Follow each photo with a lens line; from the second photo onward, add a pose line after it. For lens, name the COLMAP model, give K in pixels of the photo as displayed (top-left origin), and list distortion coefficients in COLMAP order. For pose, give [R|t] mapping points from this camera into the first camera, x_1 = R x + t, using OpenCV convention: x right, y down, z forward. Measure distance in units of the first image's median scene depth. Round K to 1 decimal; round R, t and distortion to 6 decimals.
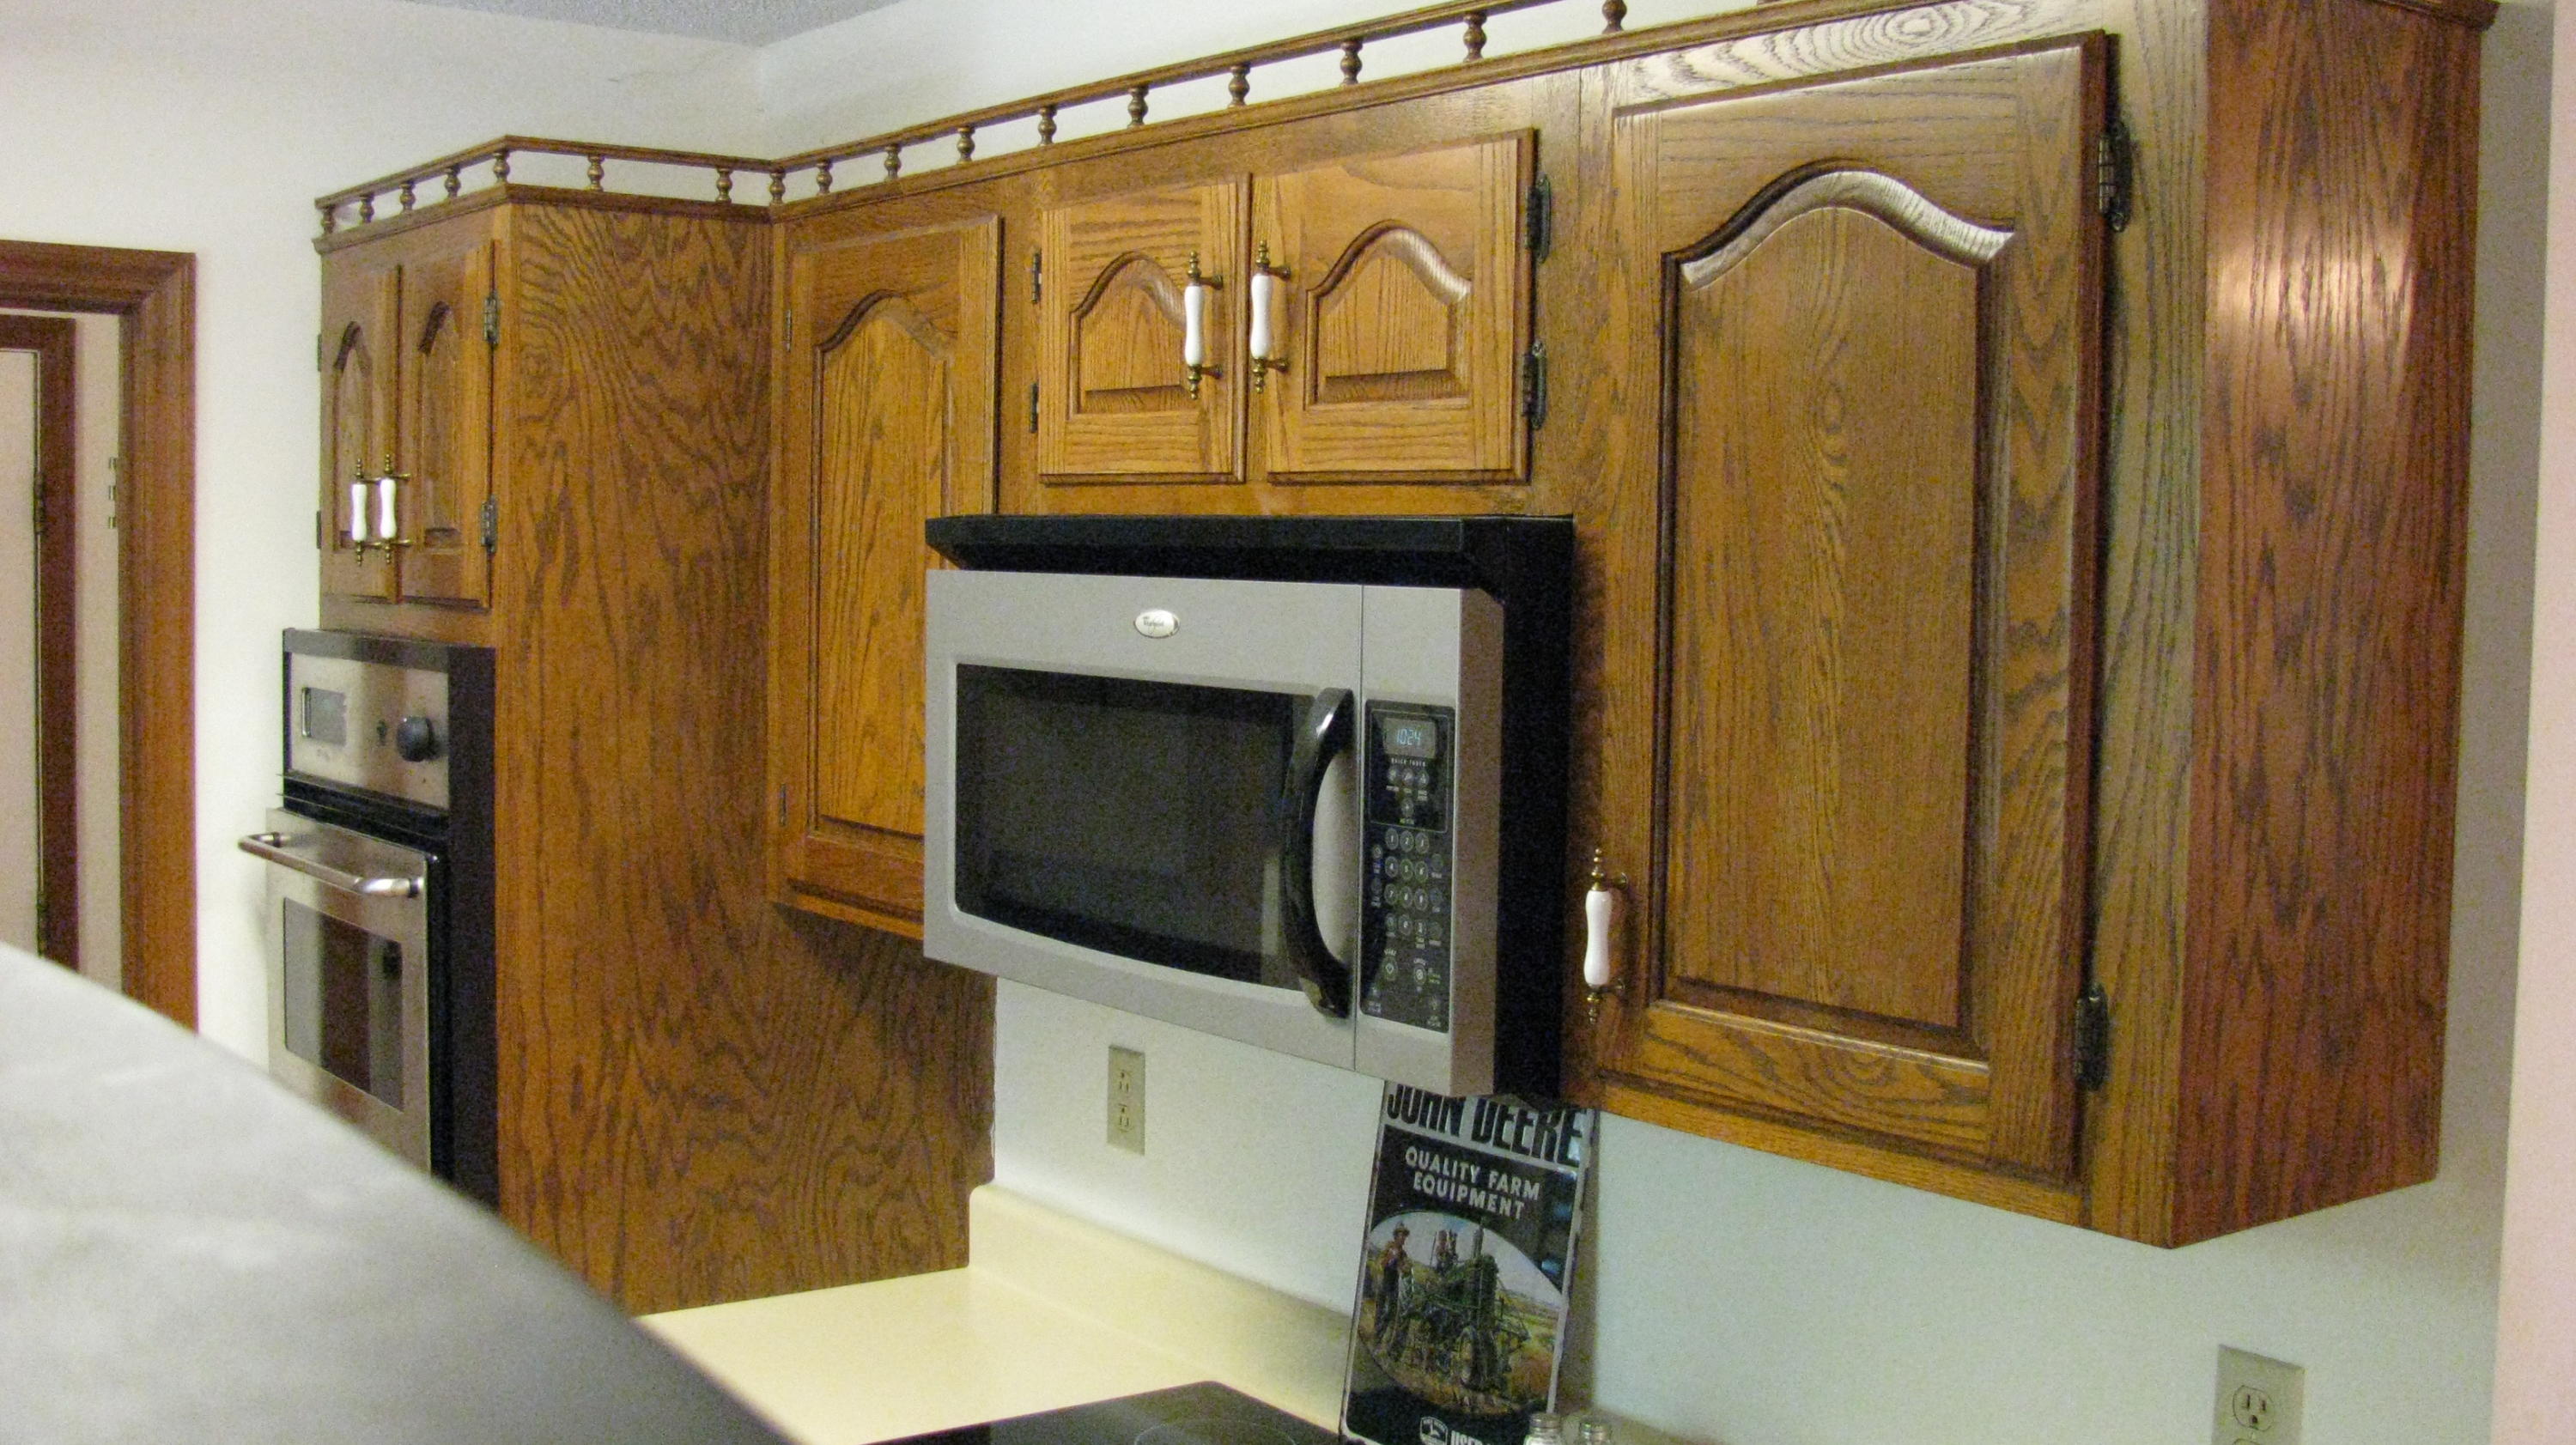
lens RADIAL K [[2725.9, 0, 1288.0], [0, 2725.9, 722.5], [0, 0, 1]] dist [-0.233097, 0.324307]
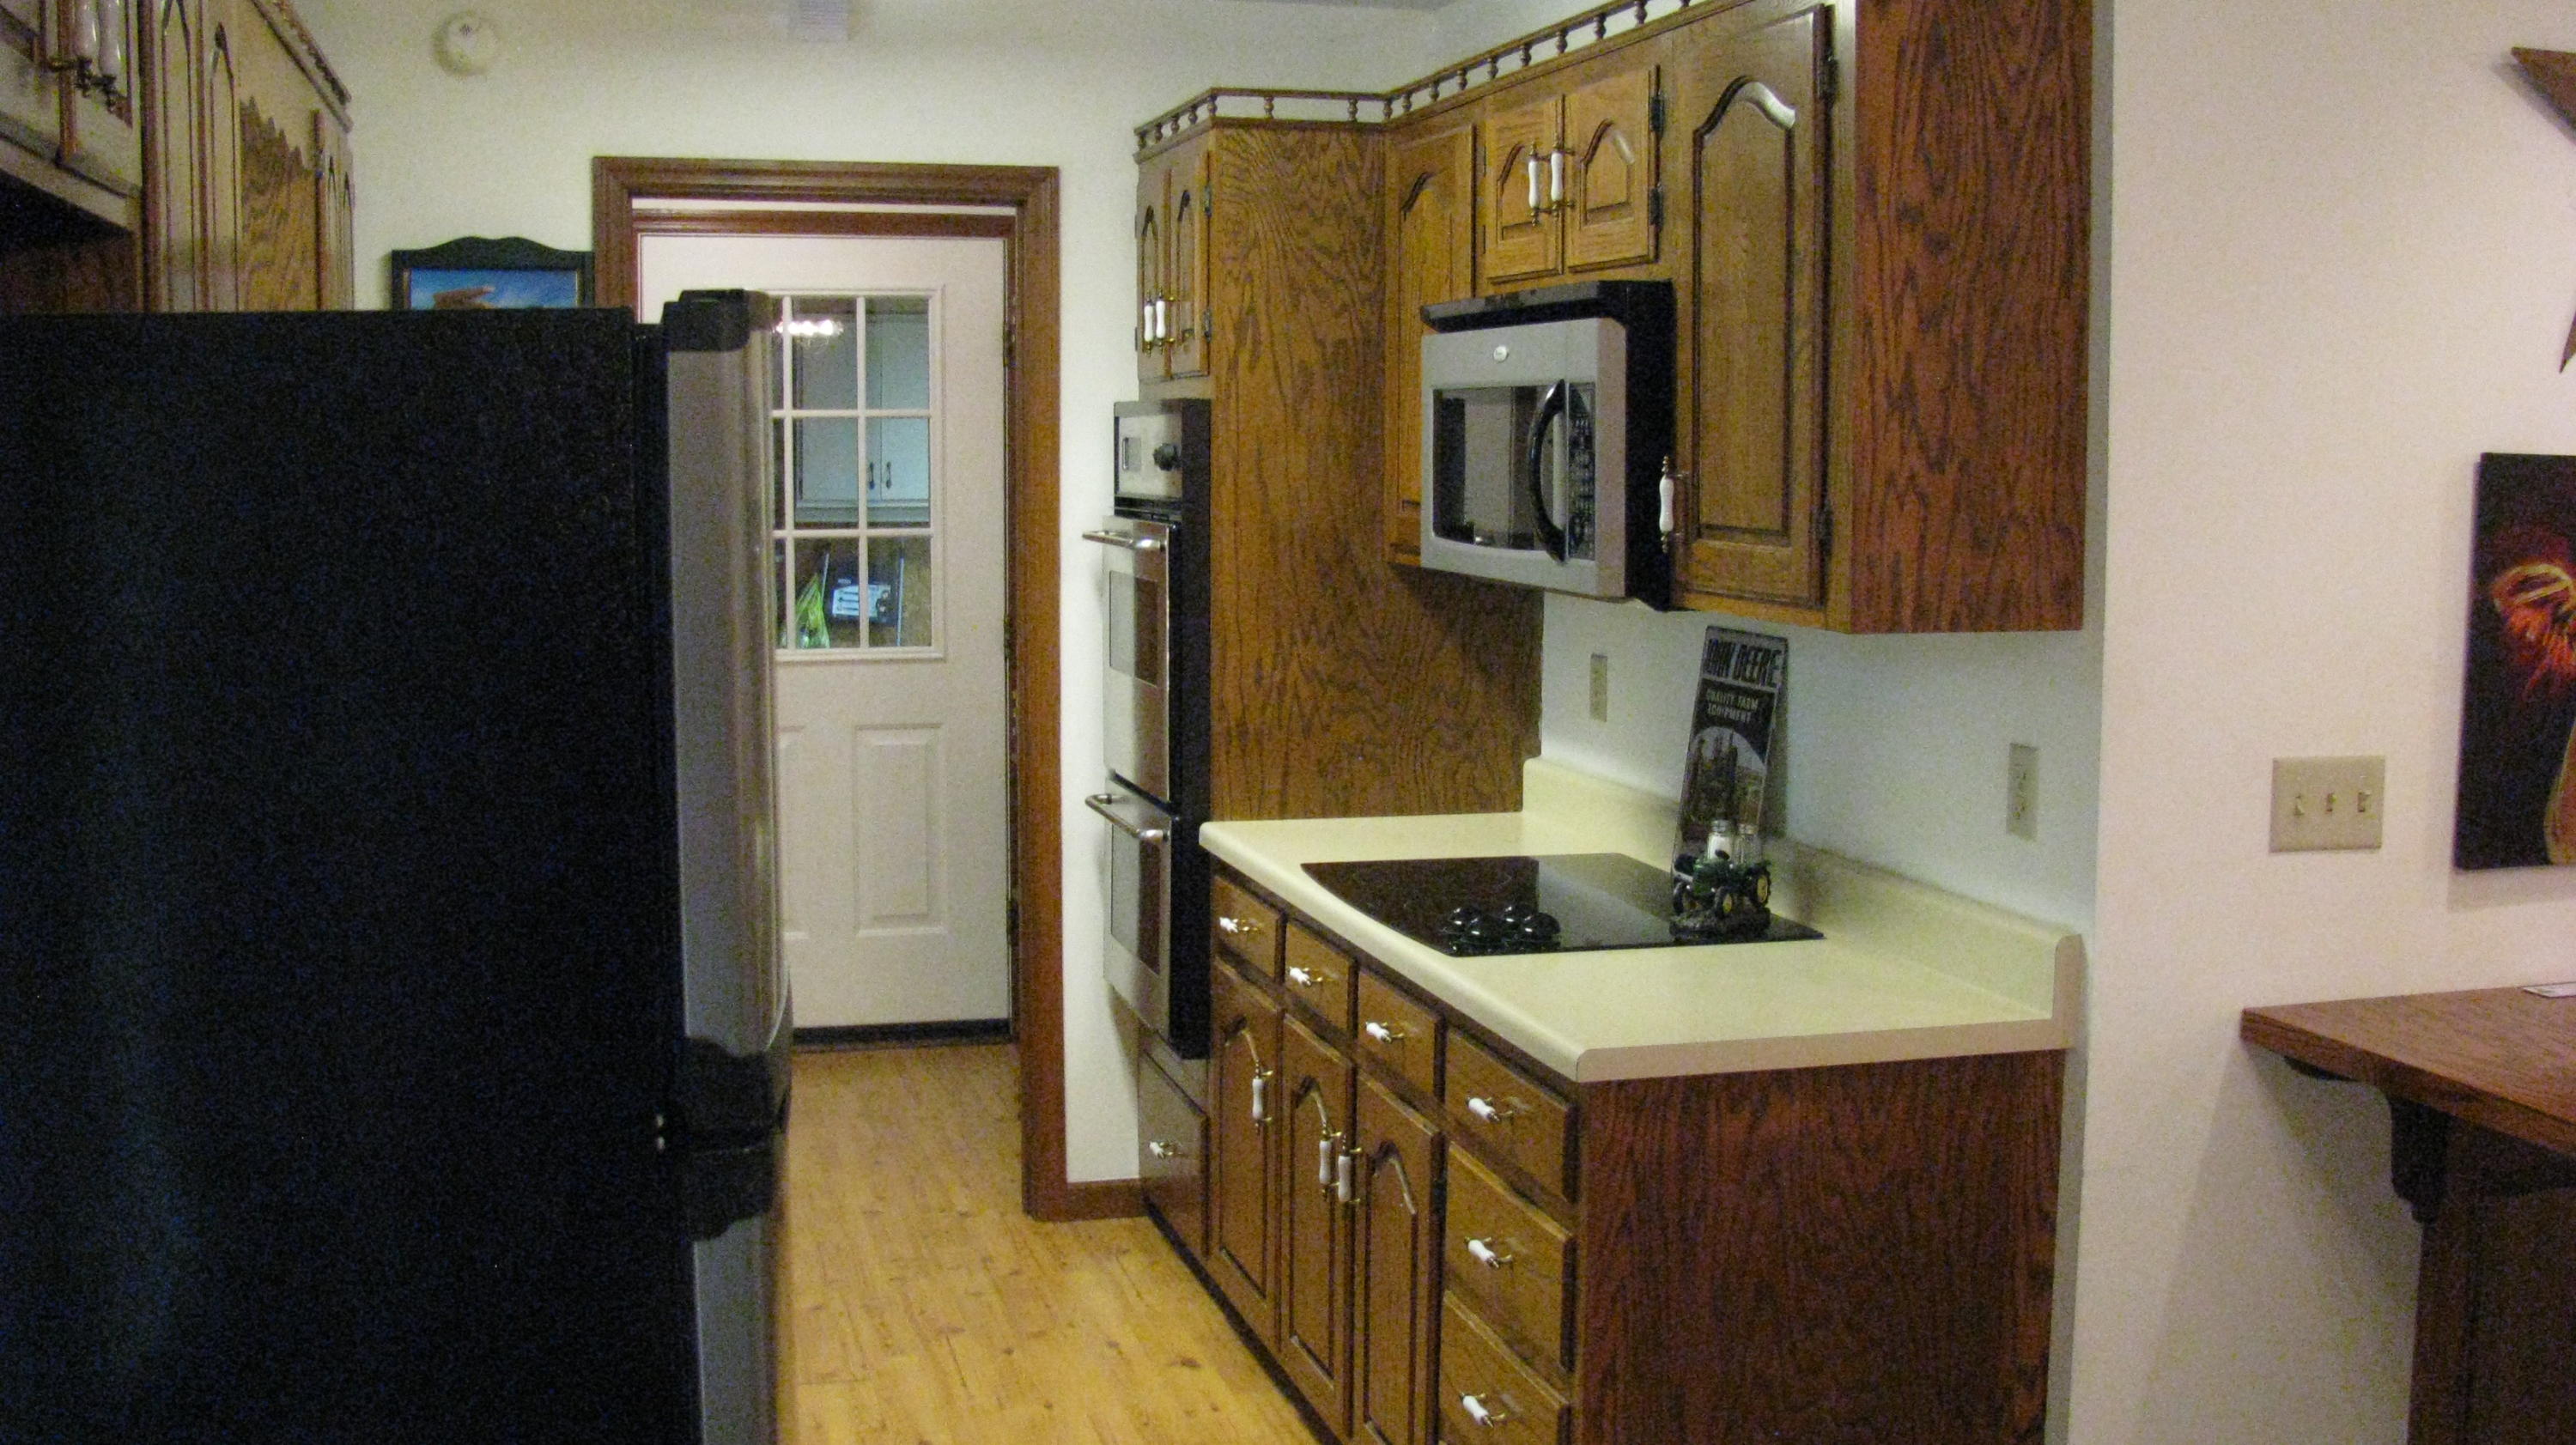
lens RADIAL K [[2725.9, 0, 1288.0], [0, 2725.9, 722.5], [0, 0, 1]] dist [-0.233097, 0.324307]
pose [[0.925998, 0.023686, -0.376786, 0.381309], [-0.009308, 0.999159, 0.039936, 0.103817], [0.377415, -0.033473, 0.925439, -0.532473]]
